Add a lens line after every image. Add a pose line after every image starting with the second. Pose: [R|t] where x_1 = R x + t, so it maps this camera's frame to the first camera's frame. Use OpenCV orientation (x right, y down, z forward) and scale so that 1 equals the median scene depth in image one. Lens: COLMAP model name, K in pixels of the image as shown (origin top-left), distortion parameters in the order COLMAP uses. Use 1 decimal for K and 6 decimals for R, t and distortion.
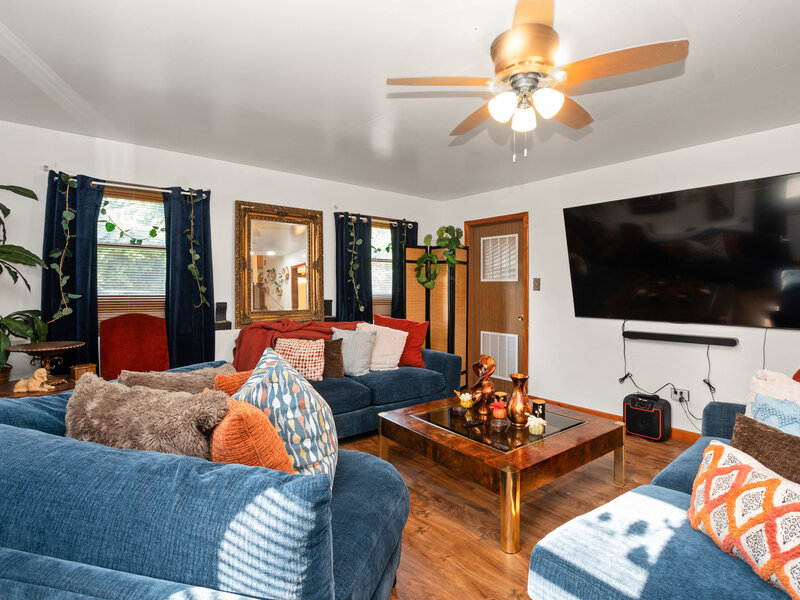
lens RADIAL K [[377.8, 0, 414.0], [0, 377.8, 304.2], [0, 0, 1]] dist [-0.027398, 0.001954]
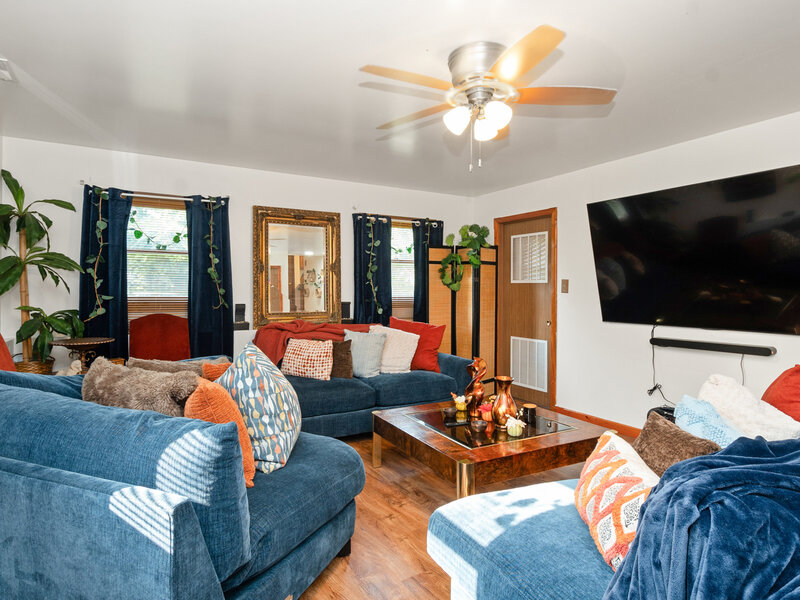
lens RADIAL K [[412.0, 0, 402.5], [0, 412.0, 311.9], [0, 0, 1]] dist [0.002418, 0.000316]
pose [[0.989588, 0.007130, -0.143756, 0.119360], [-0.005548, 0.999920, 0.011402, 0.002324], [0.143825, -0.010485, 0.989548, -0.087170]]
